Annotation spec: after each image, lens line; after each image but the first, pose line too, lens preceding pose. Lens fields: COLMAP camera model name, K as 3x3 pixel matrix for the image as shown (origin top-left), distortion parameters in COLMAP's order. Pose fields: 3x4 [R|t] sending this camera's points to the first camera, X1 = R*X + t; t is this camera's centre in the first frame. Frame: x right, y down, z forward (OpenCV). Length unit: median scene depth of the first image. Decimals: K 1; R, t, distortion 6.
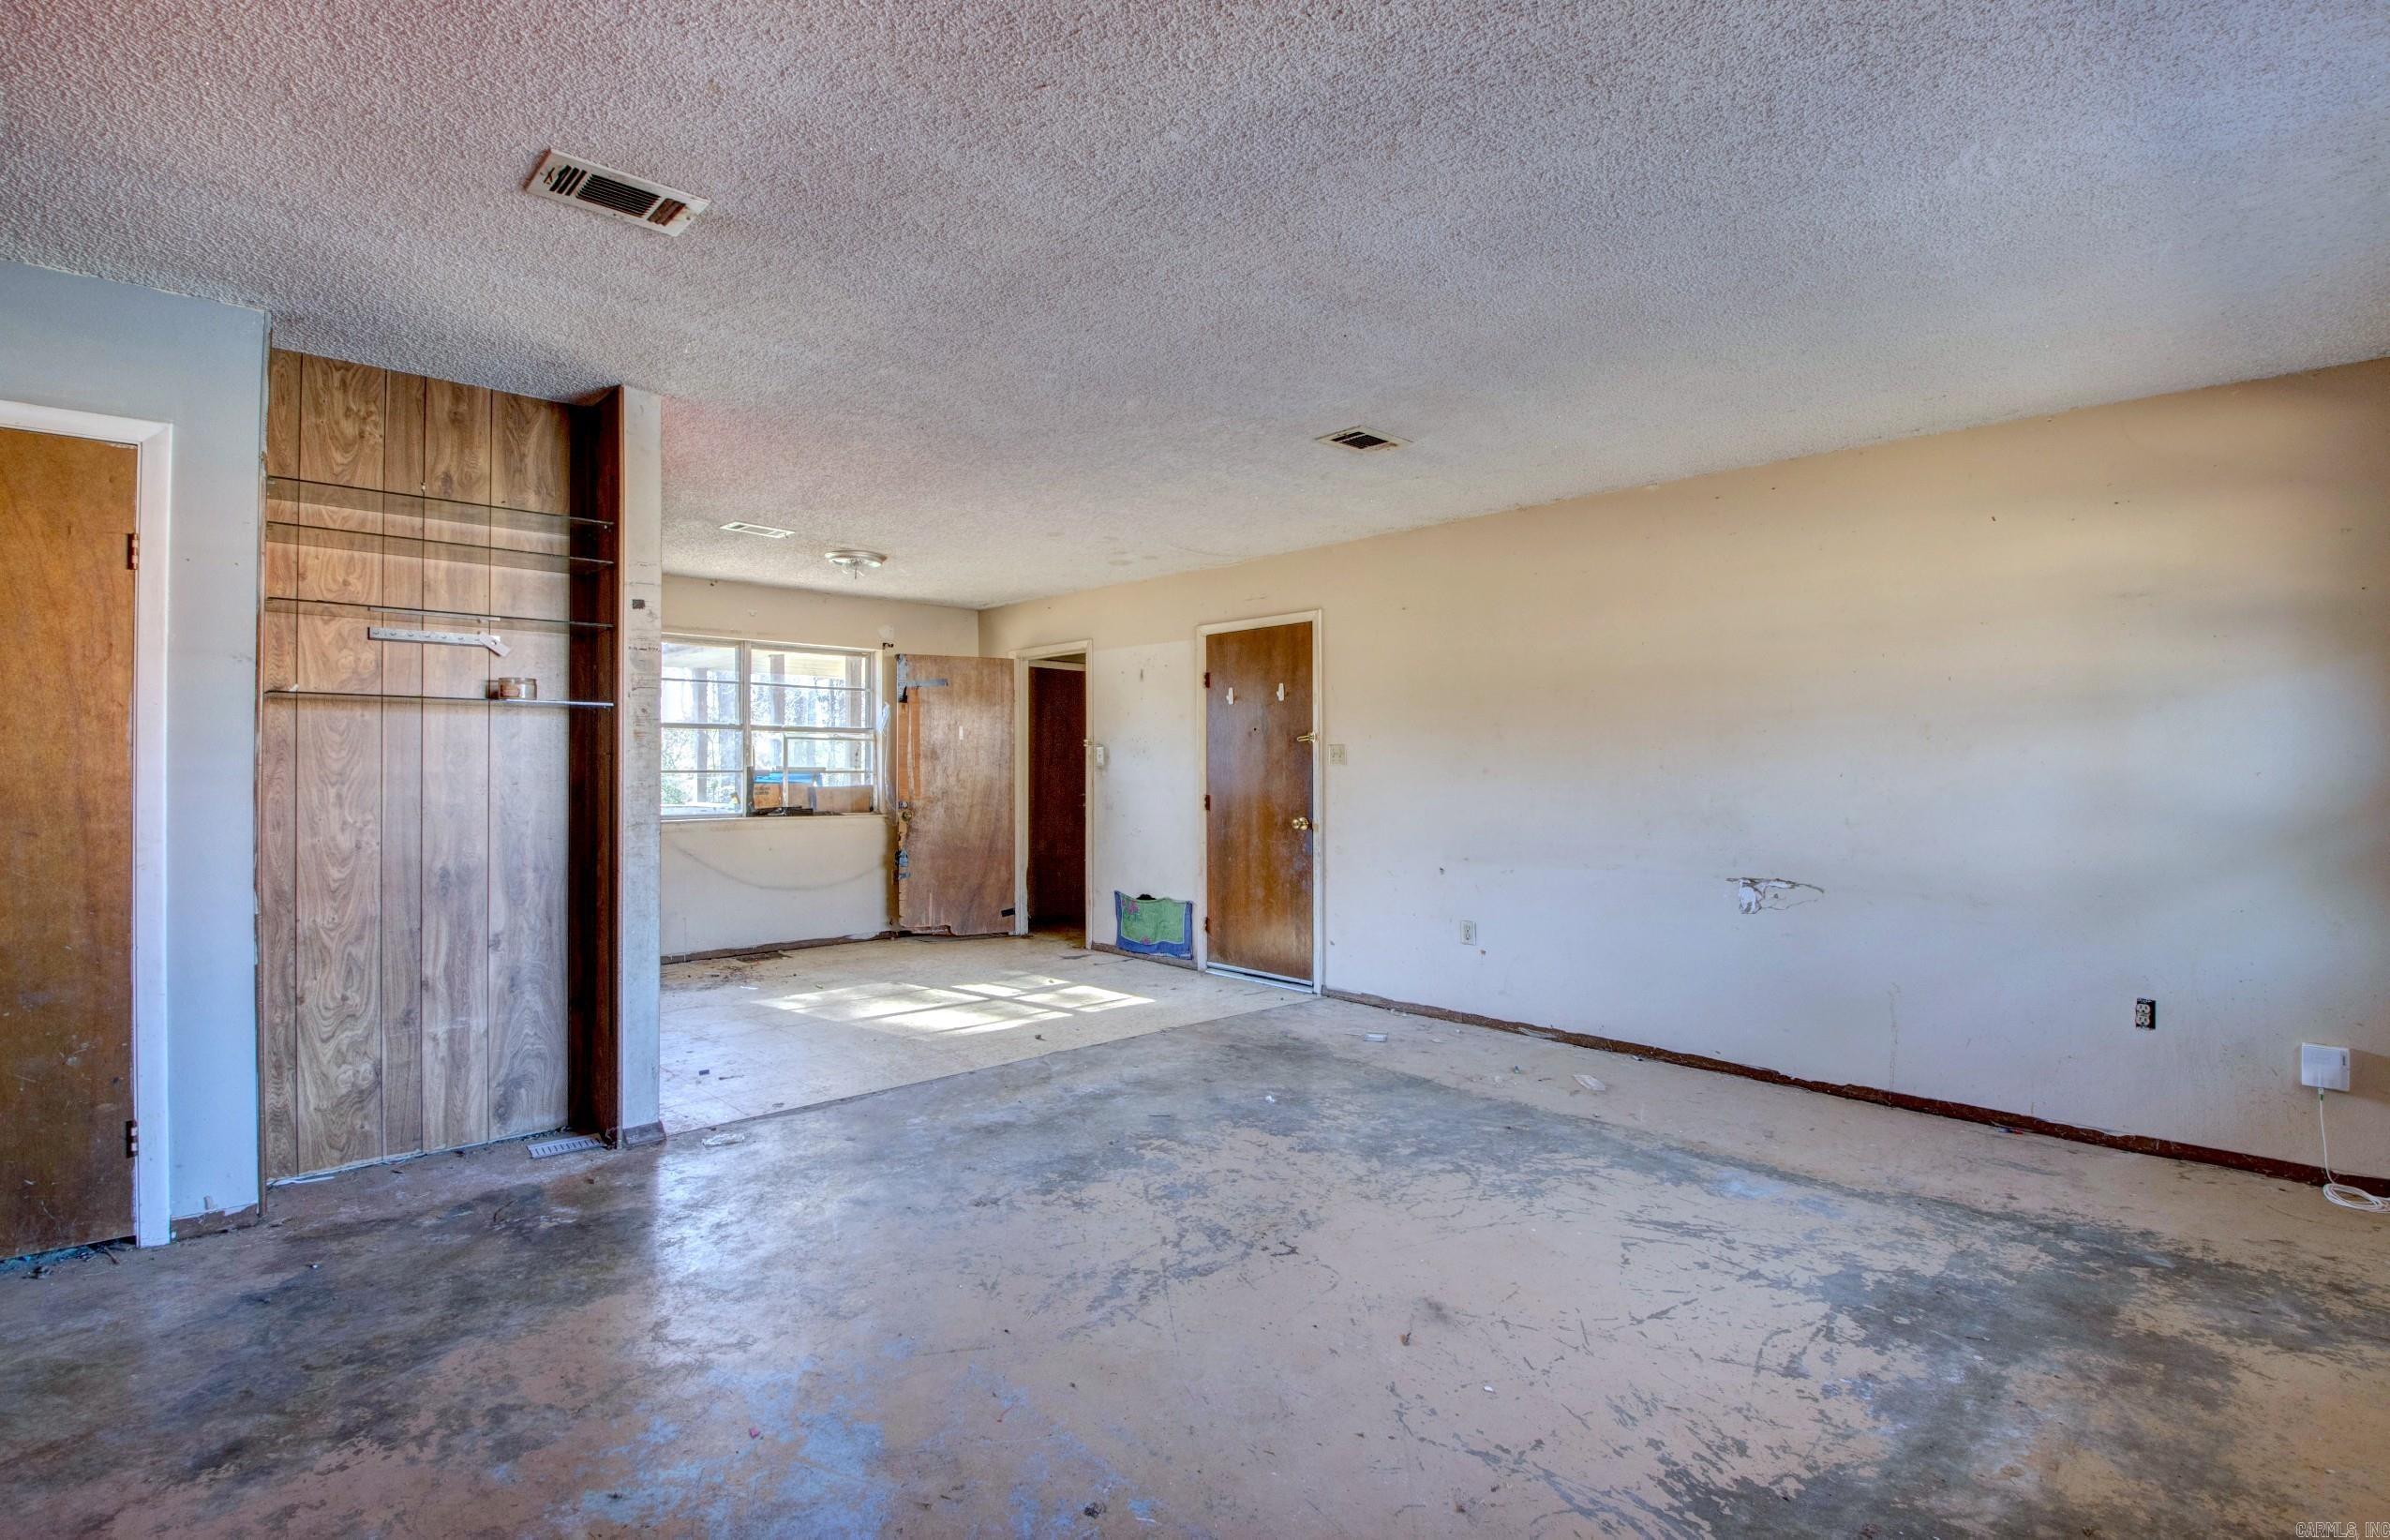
lens RADIAL K [[1113.4, 0, 1185.8], [0, 1113.4, 788.2], [0, 0, 1]] dist [0.002769, -0.014867]
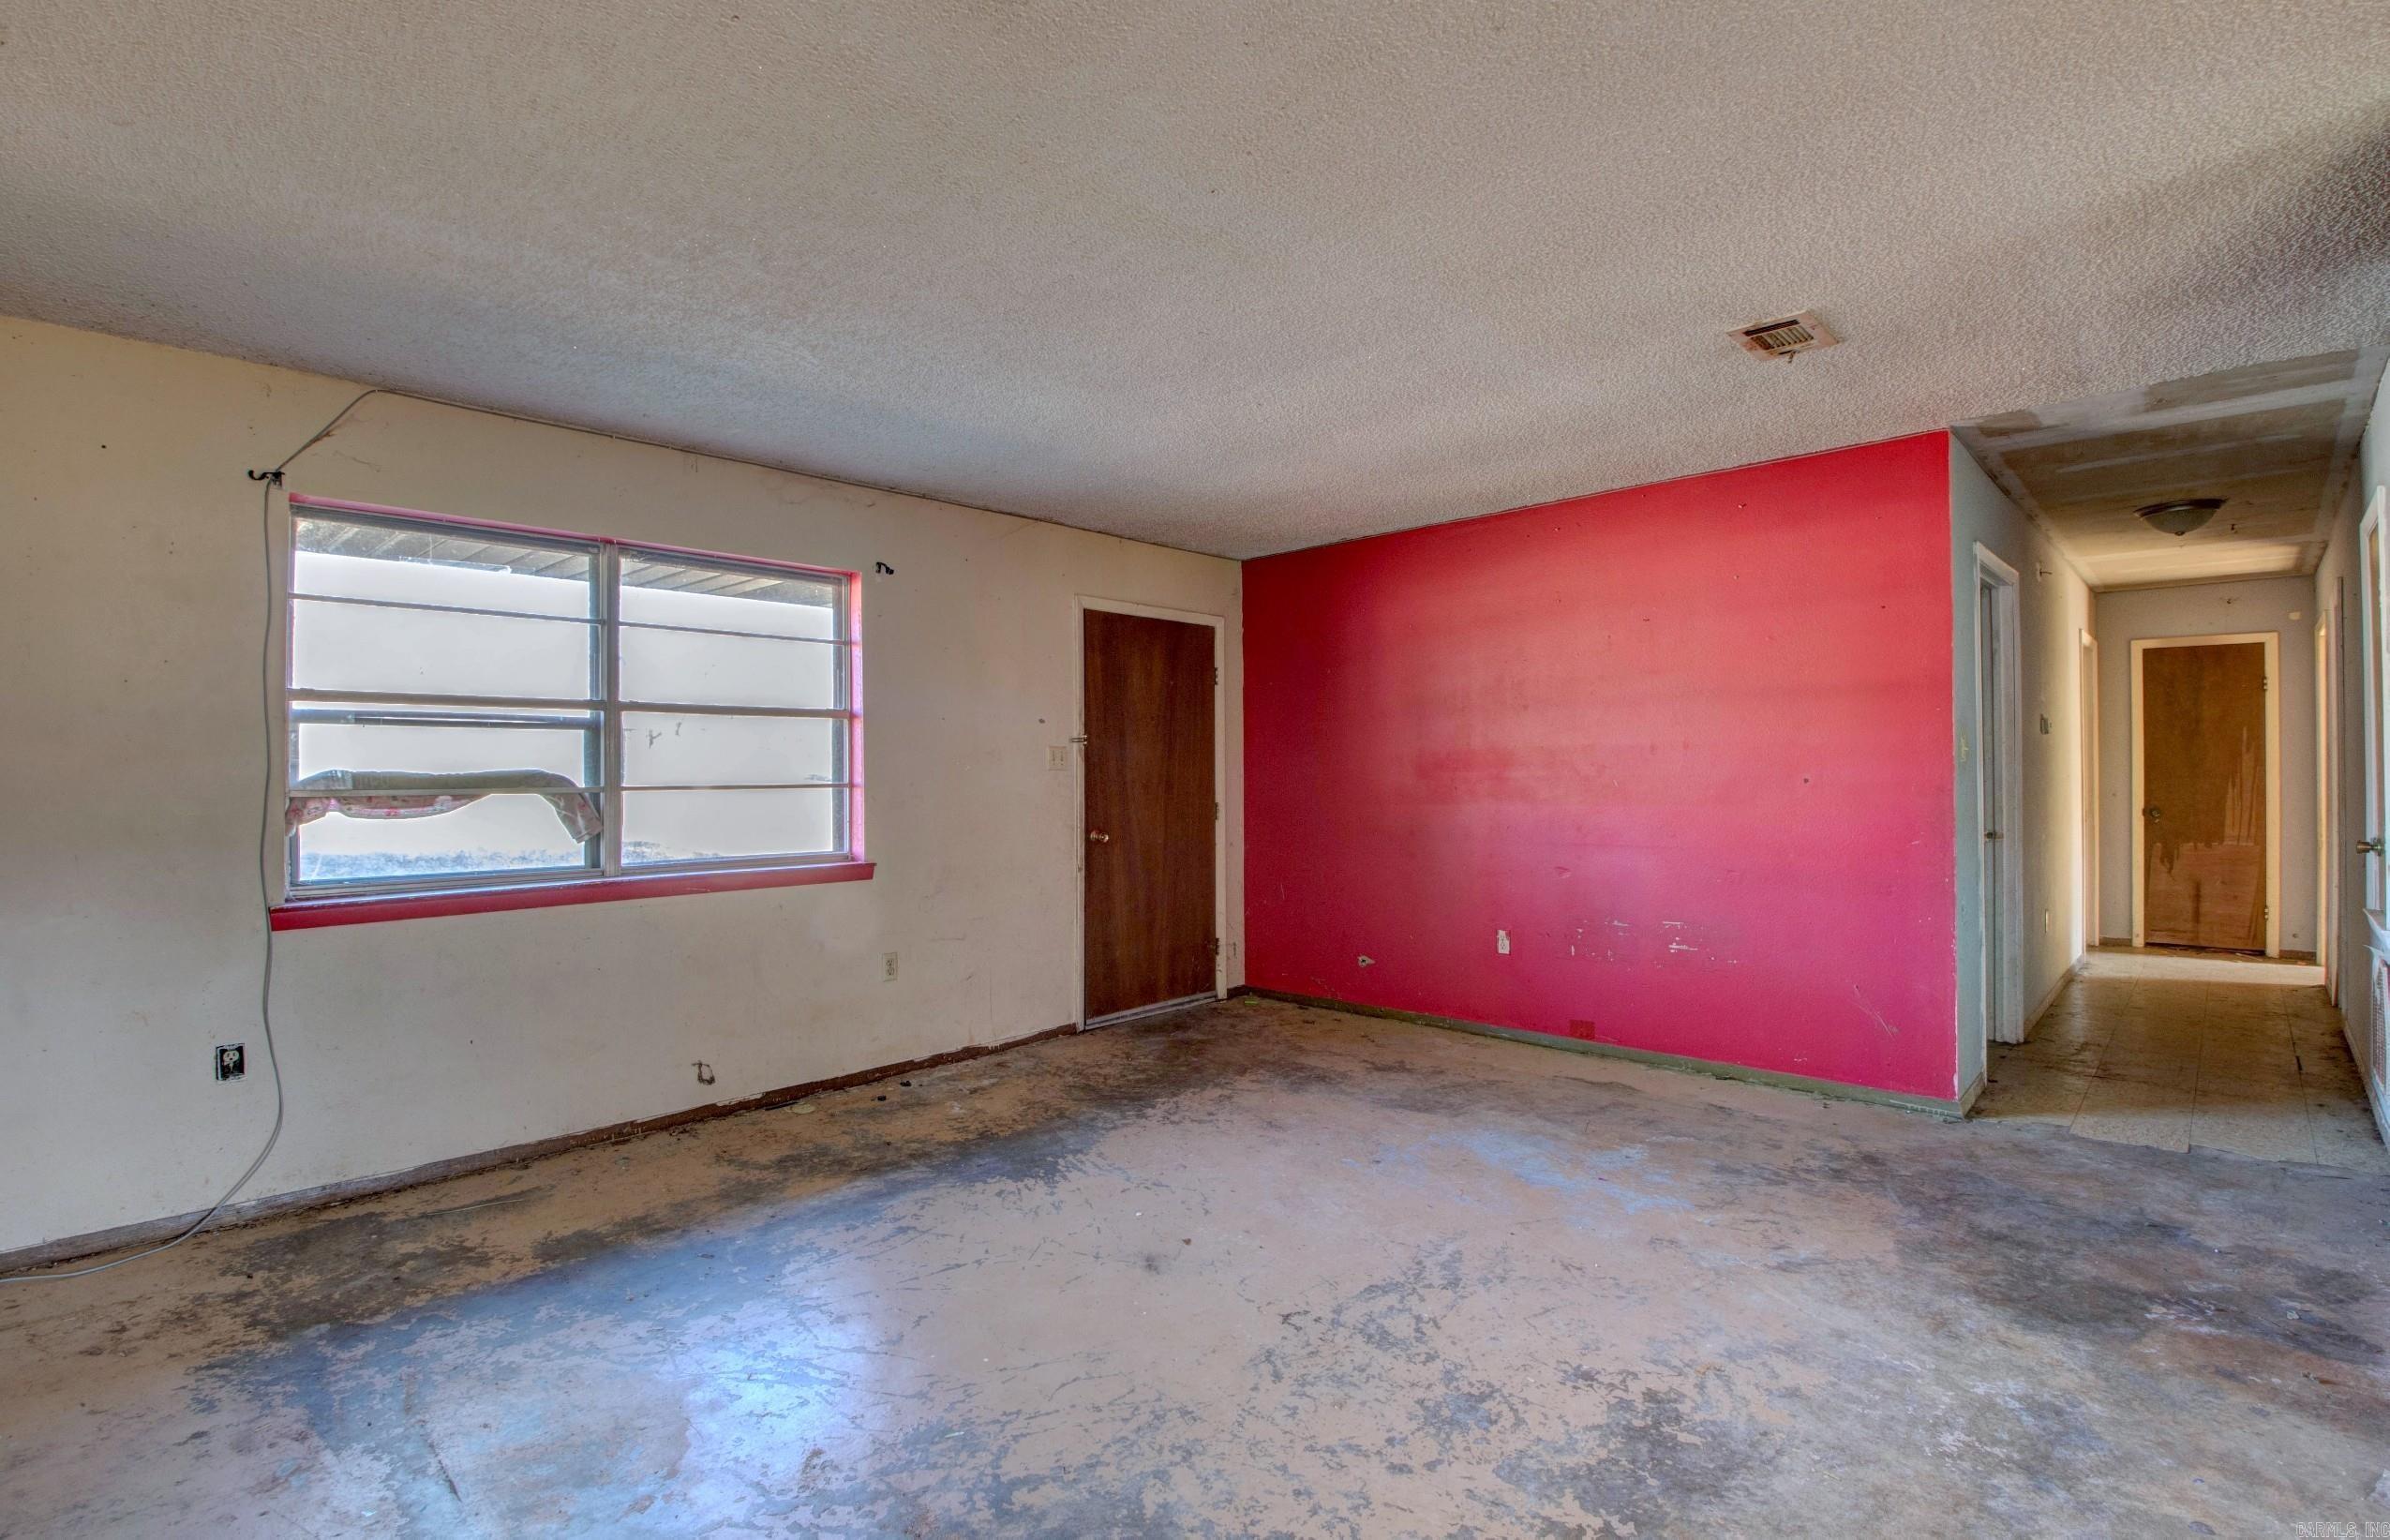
lens RADIAL K [[1113.4, 0, 1190.3], [0, 1113.4, 762.4], [0, 0, 1]] dist [0.002769, -0.014867]
pose [[-0.998670, 0.002641, -0.051490, 0.183667], [0.002000, 0.999920, 0.012487, -0.033674], [0.051519, 0.012368, -0.998595, 1.587797]]
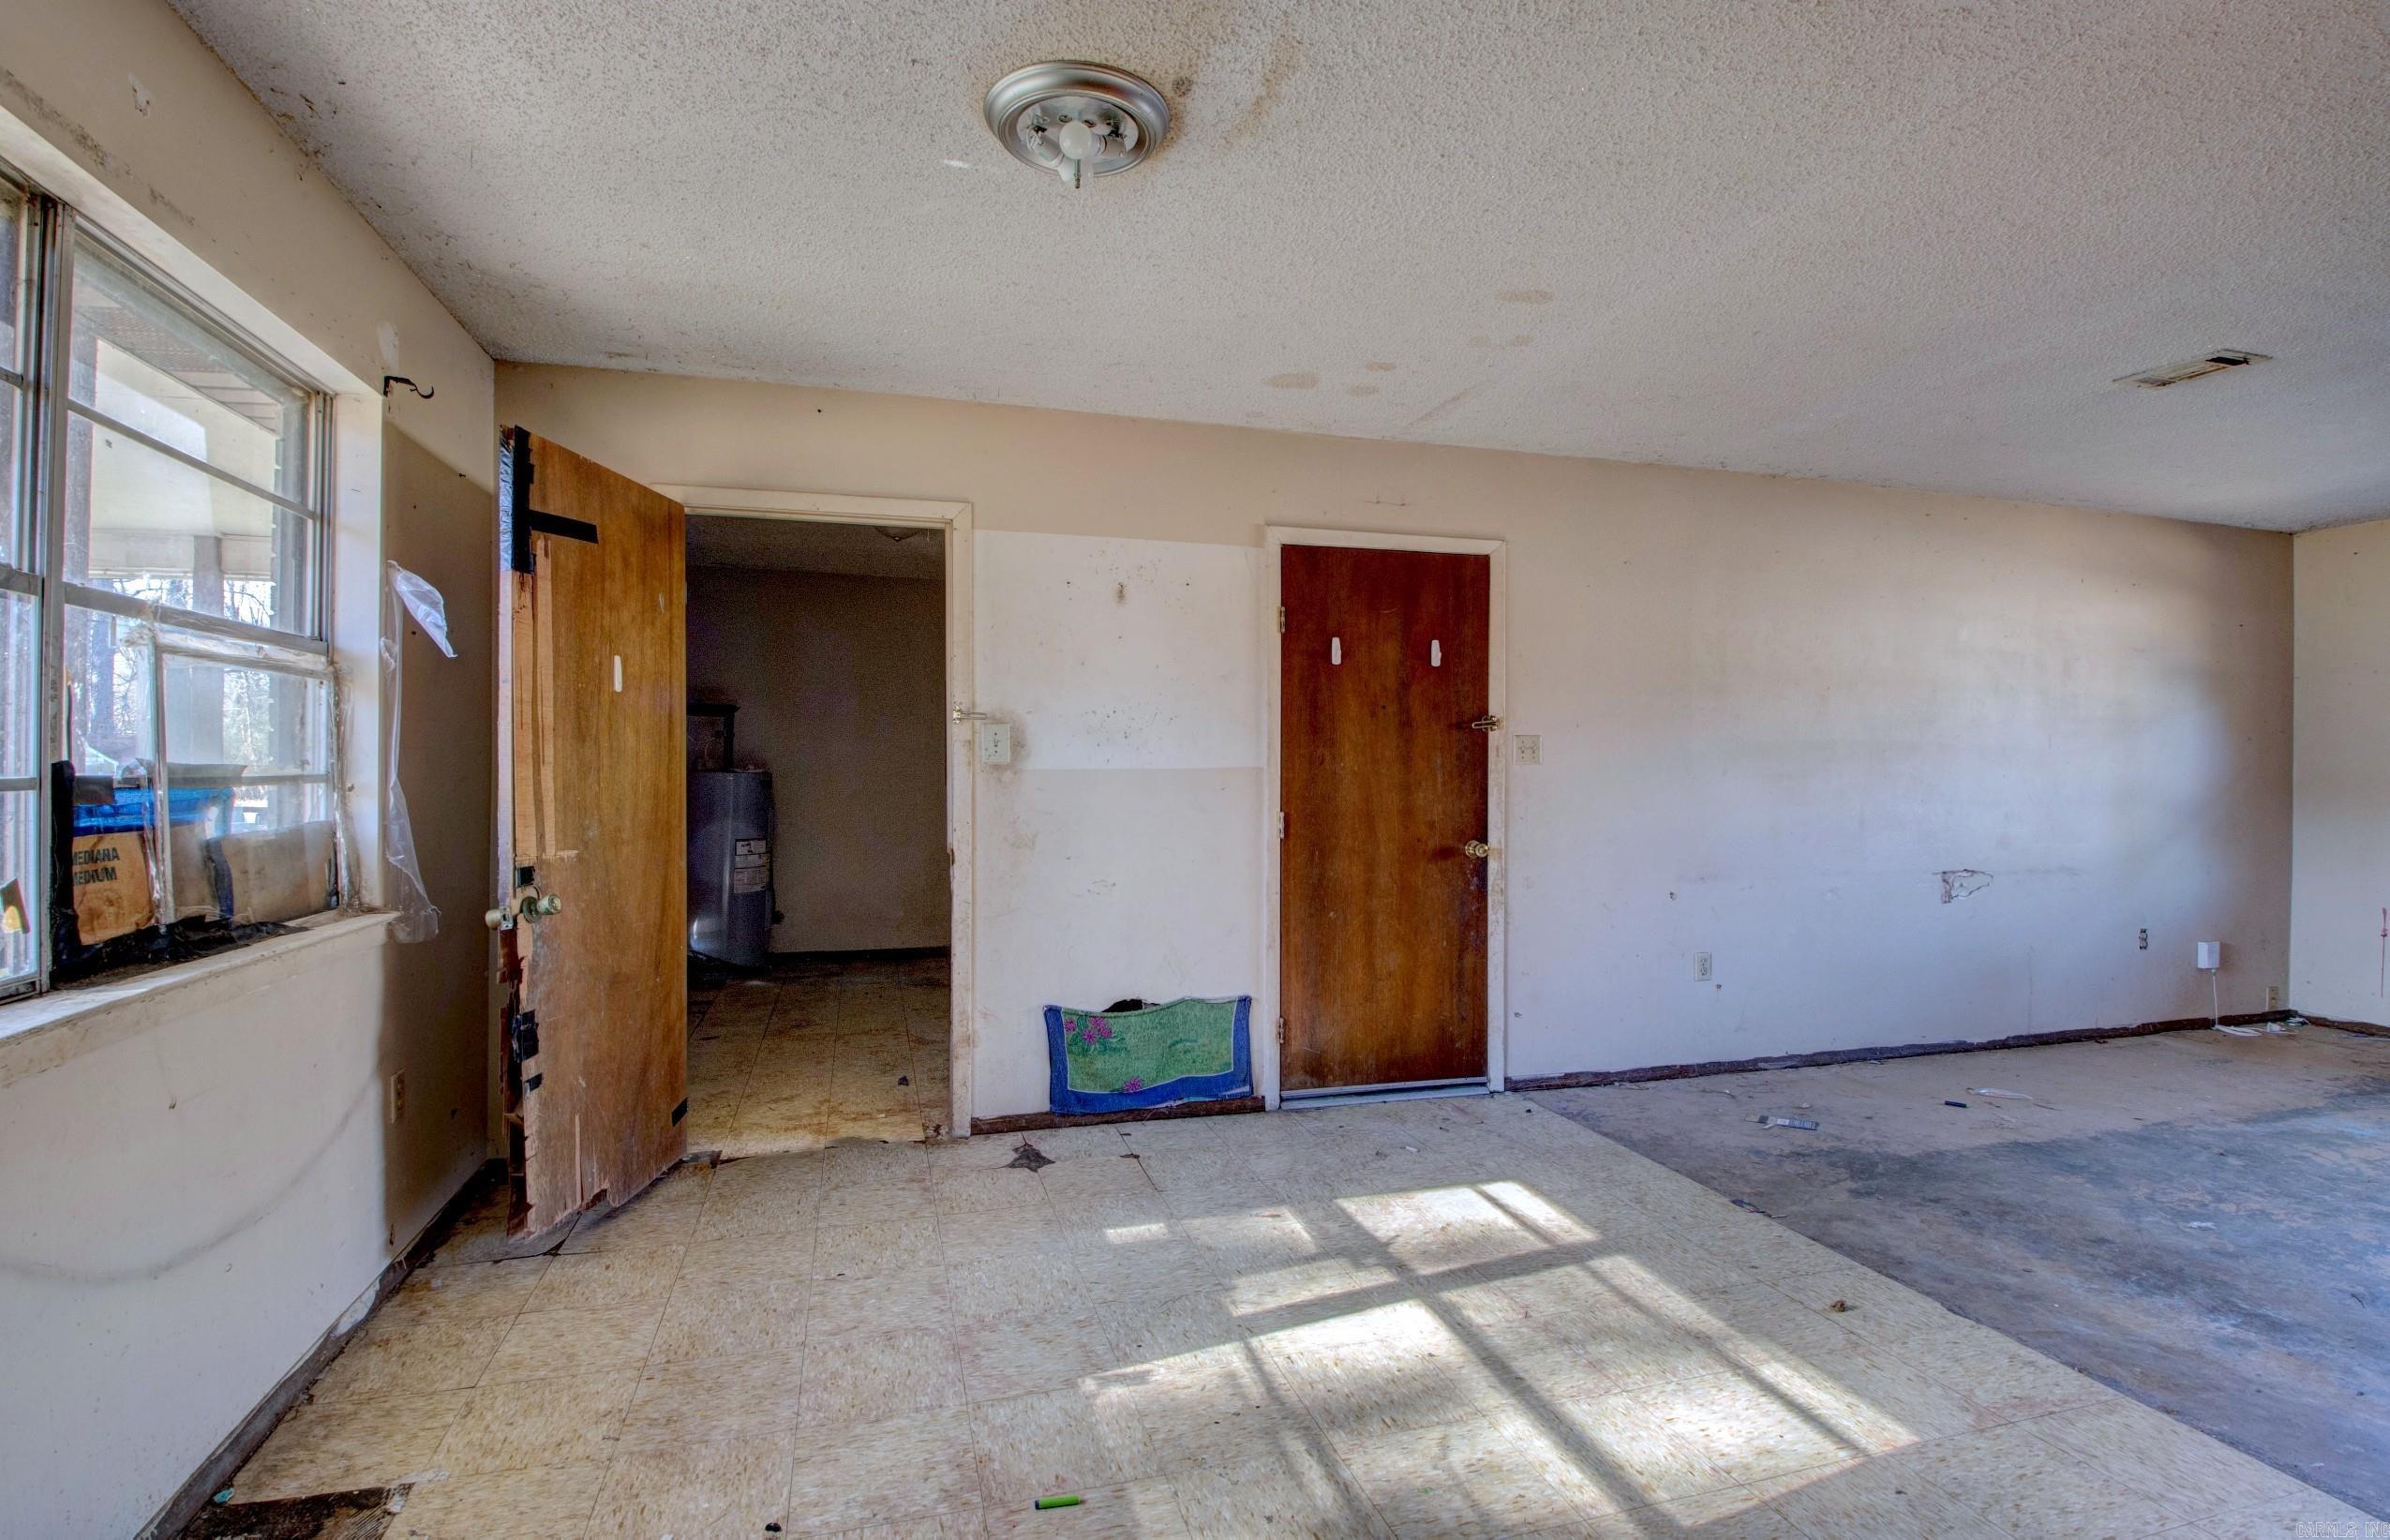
lens RADIAL K [[1113.4, 0, 1198.6], [0, 1113.4, 760.2], [0, 0, 1]] dist [0.002769, -0.014867]
pose [[0.453220, 0.003451, 0.891392, -1.070149], [0.008661, 0.999928, -0.008275, -0.034383], [-0.891357, 0.011470, 0.453157, 1.538734]]
